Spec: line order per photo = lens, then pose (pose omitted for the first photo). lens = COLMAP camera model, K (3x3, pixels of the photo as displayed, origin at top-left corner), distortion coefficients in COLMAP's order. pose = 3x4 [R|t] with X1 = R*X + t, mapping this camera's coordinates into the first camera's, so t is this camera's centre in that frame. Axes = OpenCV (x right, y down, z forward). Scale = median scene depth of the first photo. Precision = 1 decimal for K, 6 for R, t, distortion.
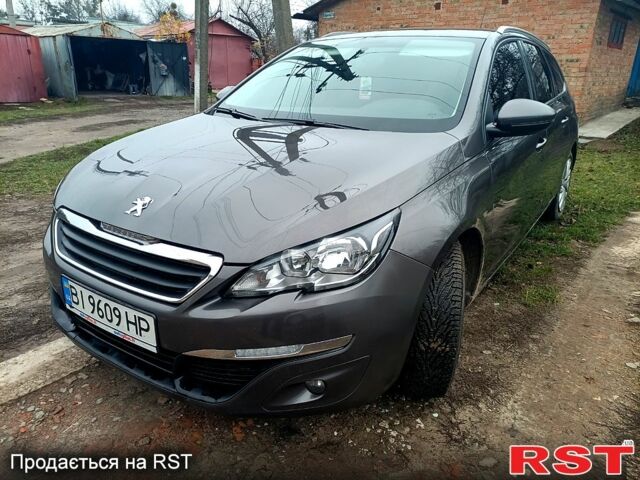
lens RADIAL K [[470.7, 0, 320.0], [0, 470.7, 240.0], [0, 0, 1]] dist [0.042736, -0.004413]
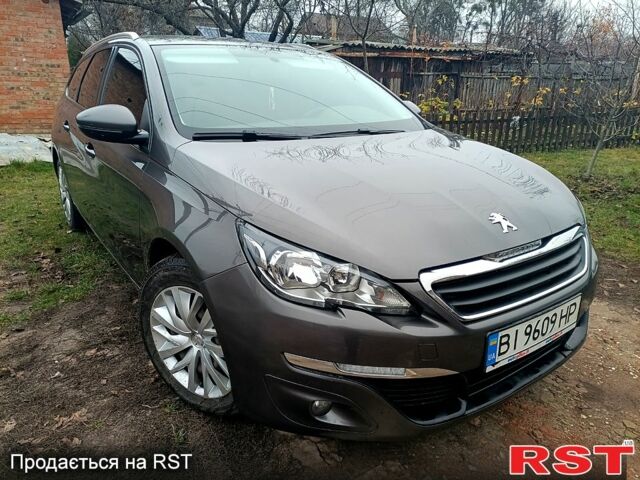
lens RADIAL K [[467.6, 0, 320.0], [0, 467.6, 240.0], [0, 0, 1]] dist [0.050458, -0.006684]
pose [[0.354350, -0.313763, 0.880902, -1.332207], [0.318157, 0.926280, 0.201944, -0.341549], [-0.879325, 0.208707, 0.428053, 0.884324]]
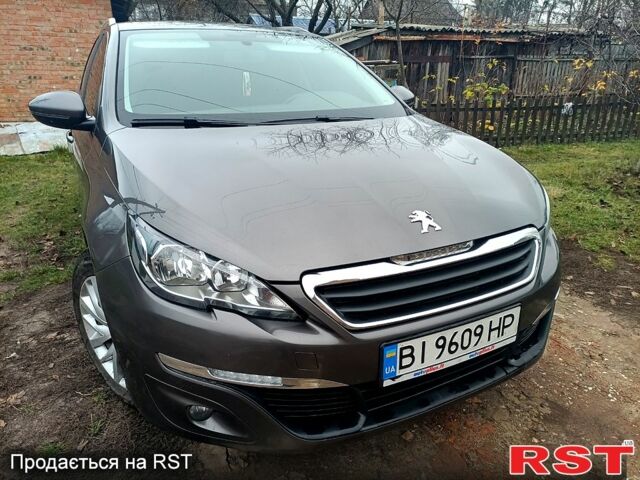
lens RADIAL K [[470.7, 0, 320.0], [0, 470.7, 240.0], [0, 0, 1]] dist [0.042736, -0.004413]
pose [[0.472050, -0.319536, 0.821624, -1.157740], [0.311168, 0.932403, 0.183843, -0.250774], [-0.824829, 0.168880, 0.539571, 0.664093]]
